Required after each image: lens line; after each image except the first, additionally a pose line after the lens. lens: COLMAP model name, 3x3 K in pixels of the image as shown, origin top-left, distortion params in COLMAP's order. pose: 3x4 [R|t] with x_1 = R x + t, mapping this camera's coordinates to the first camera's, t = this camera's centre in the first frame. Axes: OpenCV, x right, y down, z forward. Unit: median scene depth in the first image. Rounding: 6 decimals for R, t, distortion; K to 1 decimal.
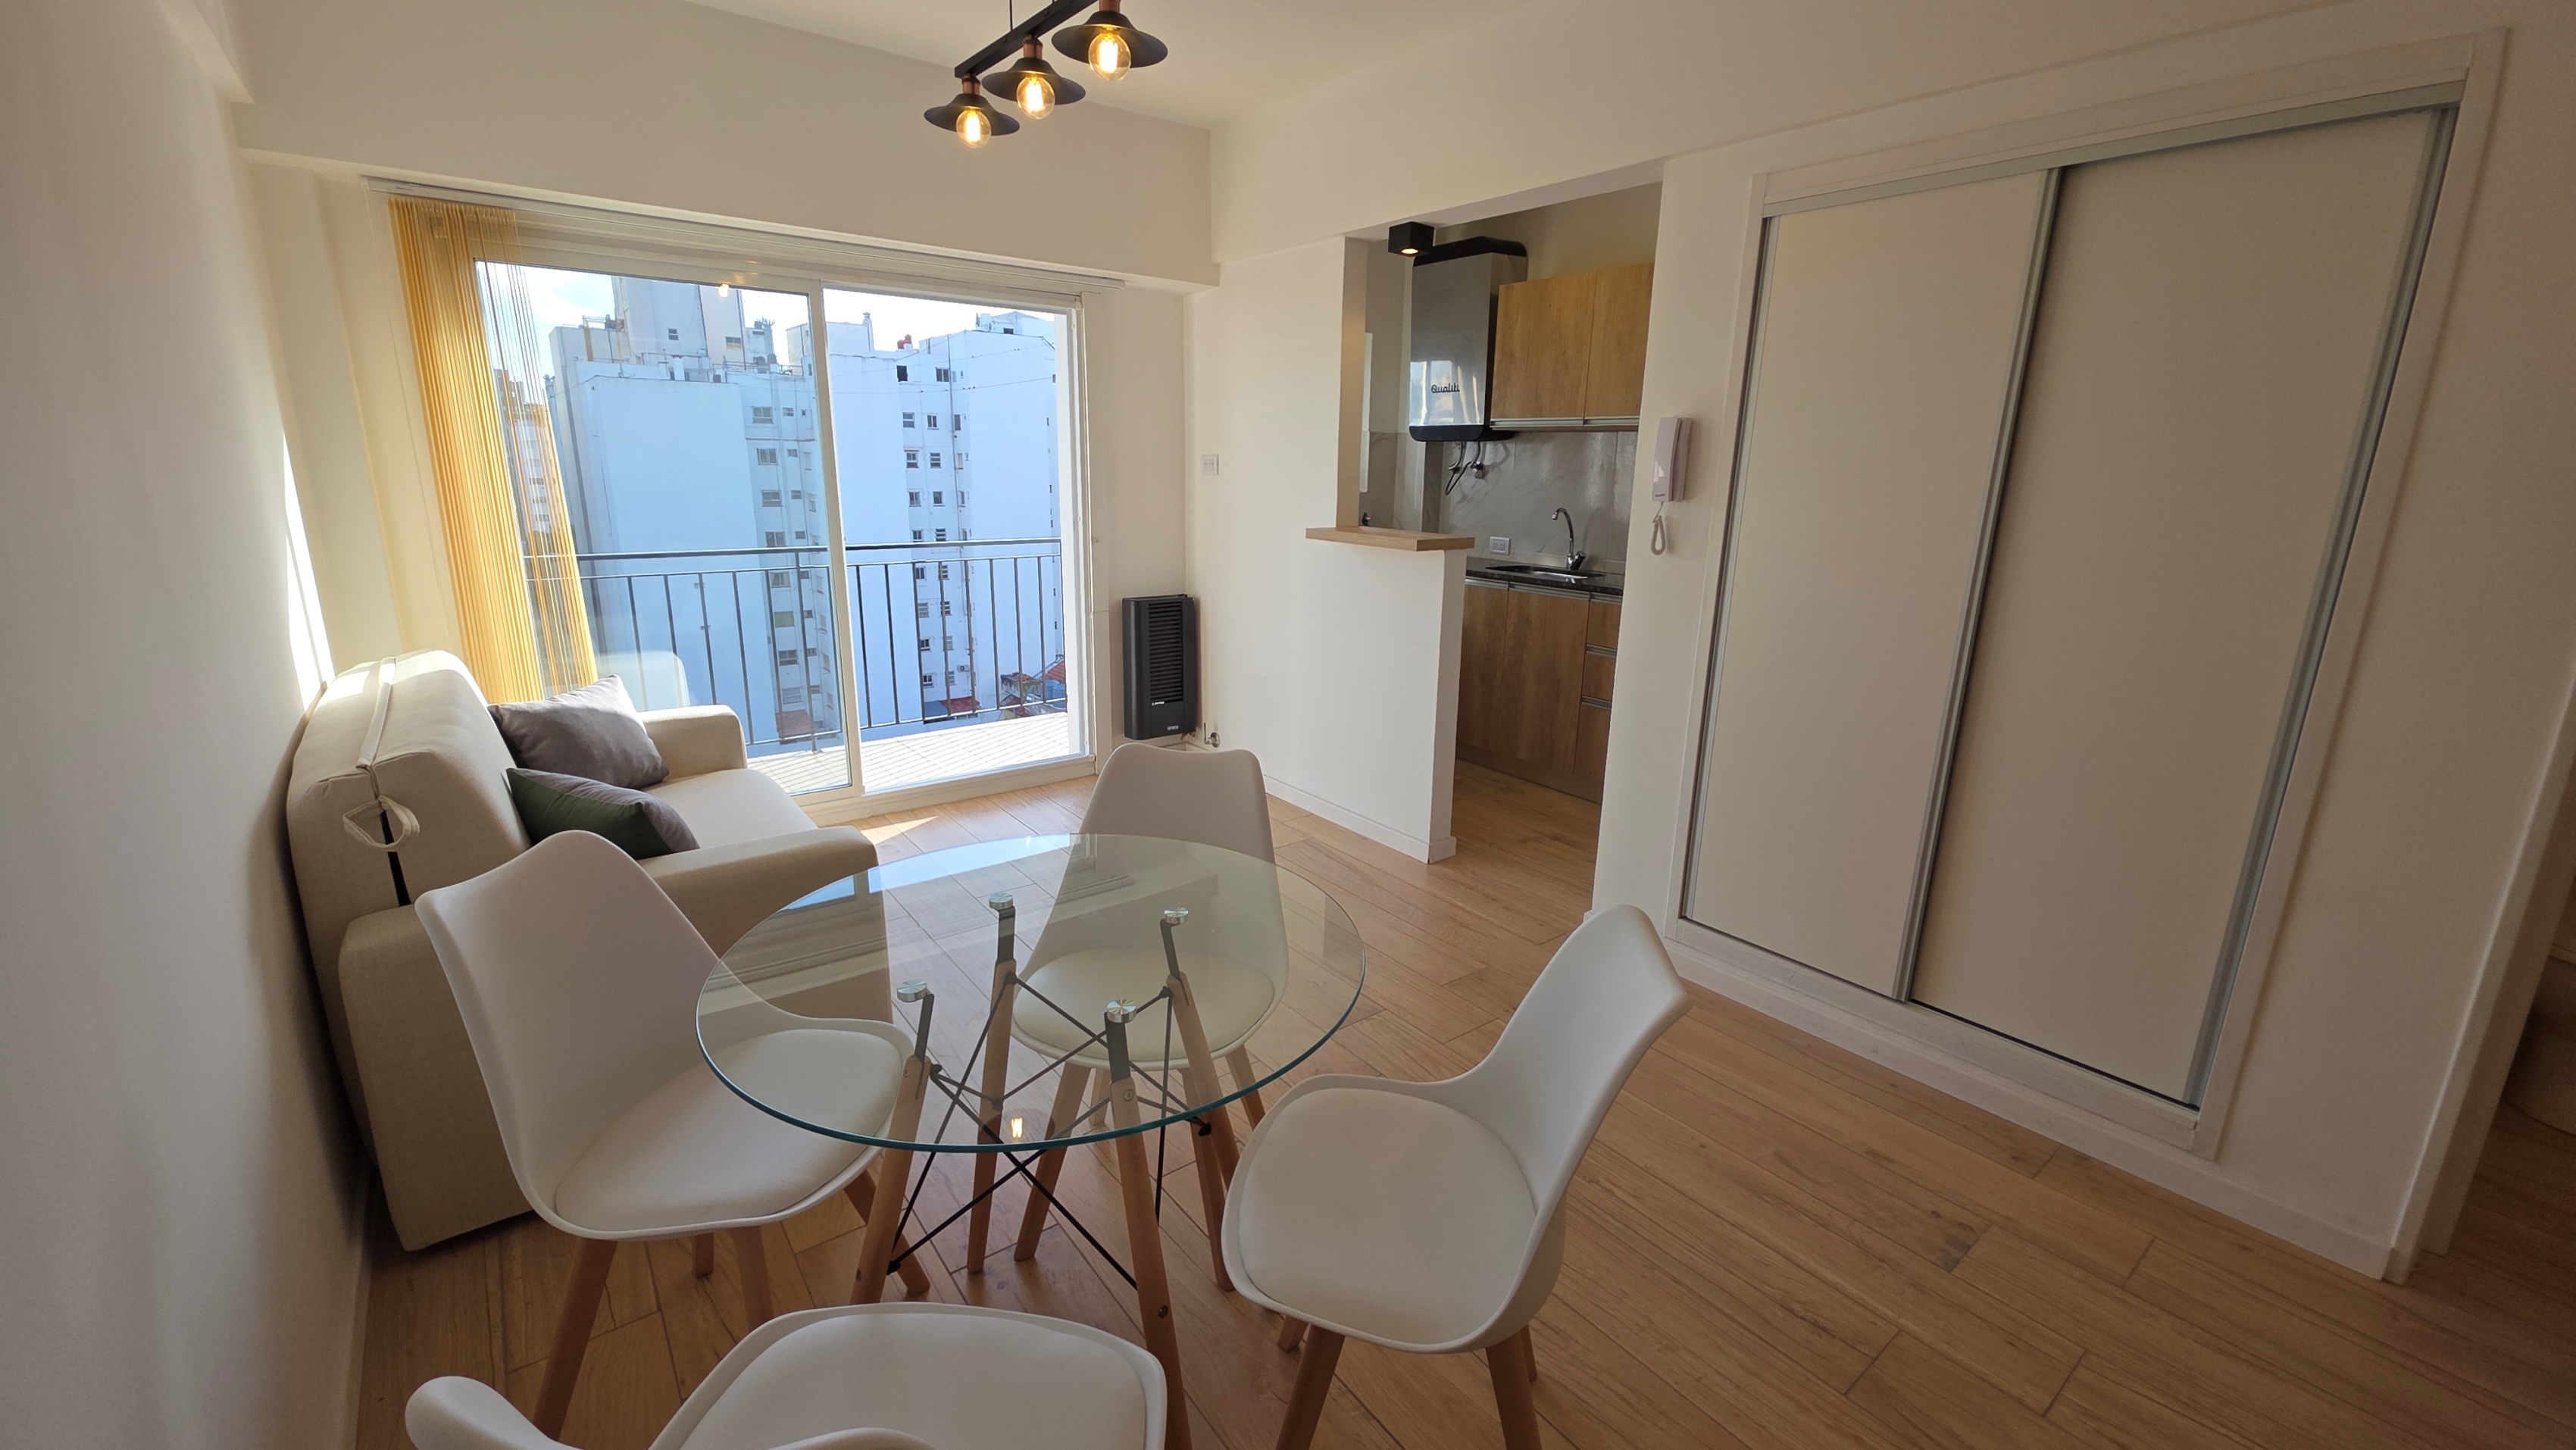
lens RADIAL K [[1021.3, 0, 1289.8], [0, 1021.3, 709.2], [0, 0, 1]] dist [0.008551, -0.005213]
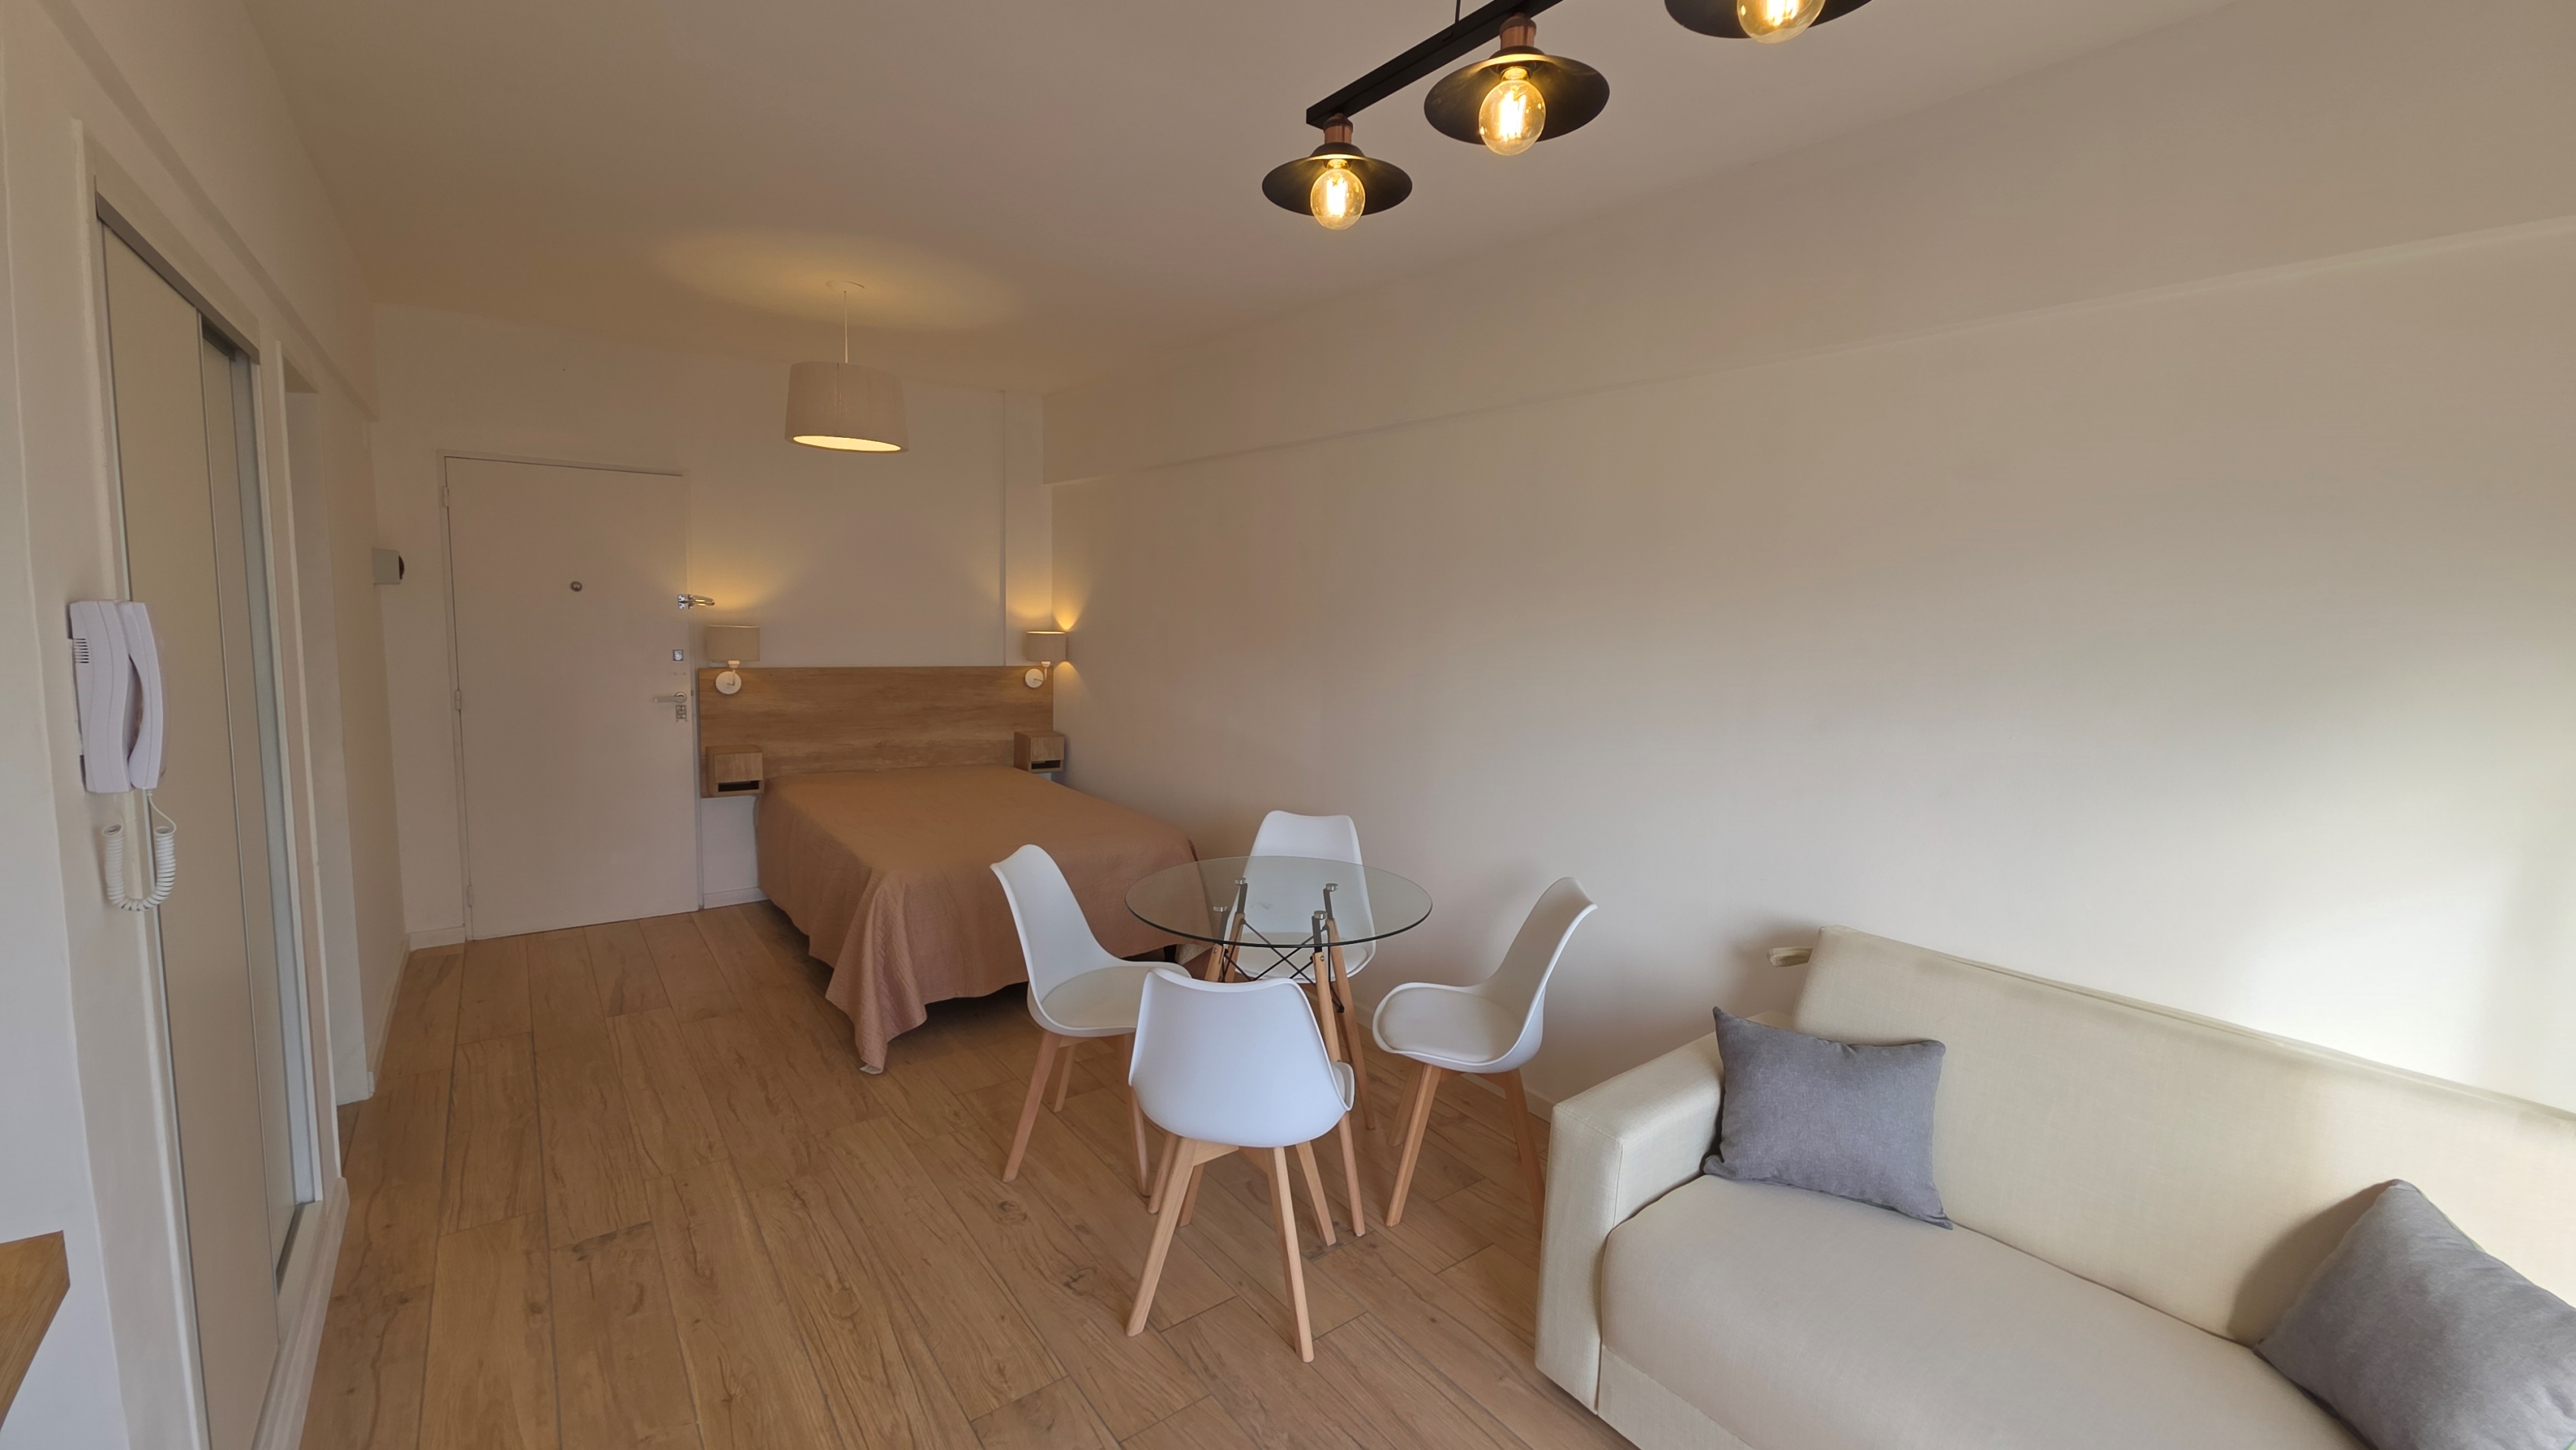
lens RADIAL K [[1021.3, 0, 1287.3], [0, 1021.3, 712.0], [0, 0, 1]] dist [0.008551, -0.005213]
pose [[-0.998770, -0.049143, 0.006654, -0.076860], [-0.043867, 0.938078, 0.343637, -0.254958], [-0.023130, 0.342922, -0.939079, 0.874214]]
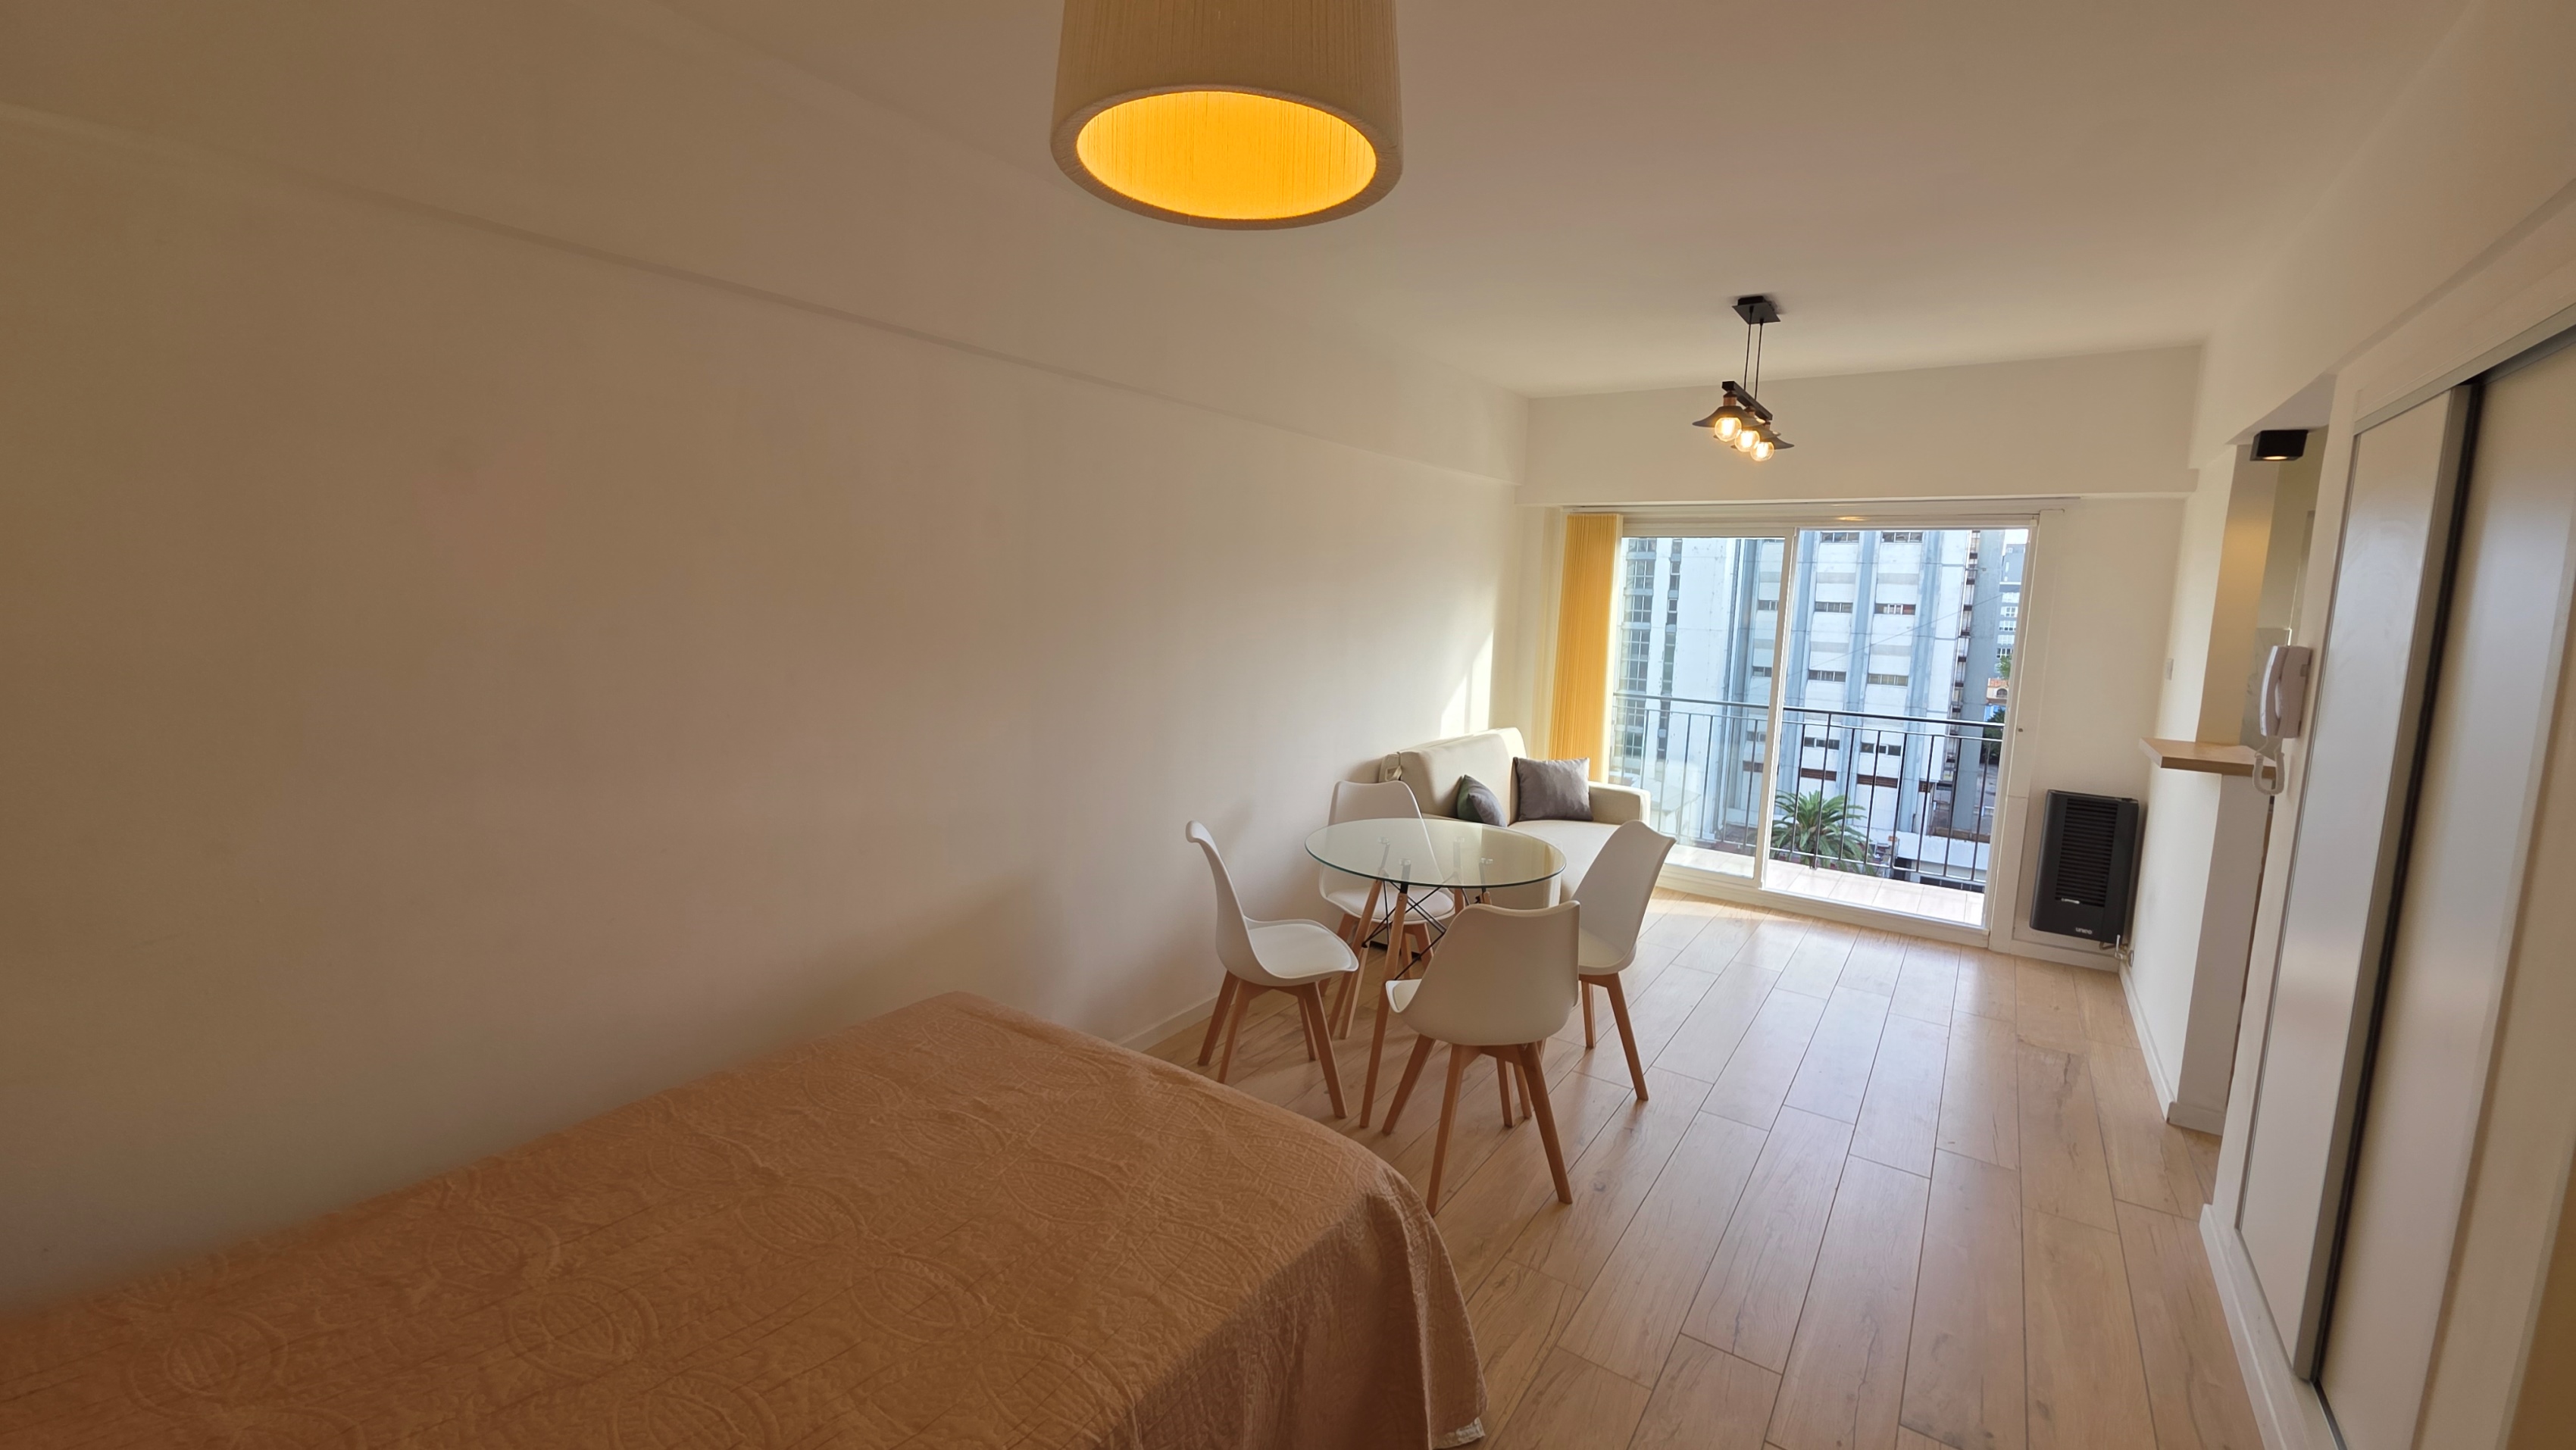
lens RADIAL K [[1021.3, 0, 1288.4], [0, 1021.3, 710.2], [0, 0, 1]] dist [0.008551, -0.005213]
pose [[0.298020, 0.104545, -0.948817, 0.602620], [-0.254339, 0.966748, 0.026634, -0.019284], [0.920052, 0.233383, 0.314700, -0.047476]]
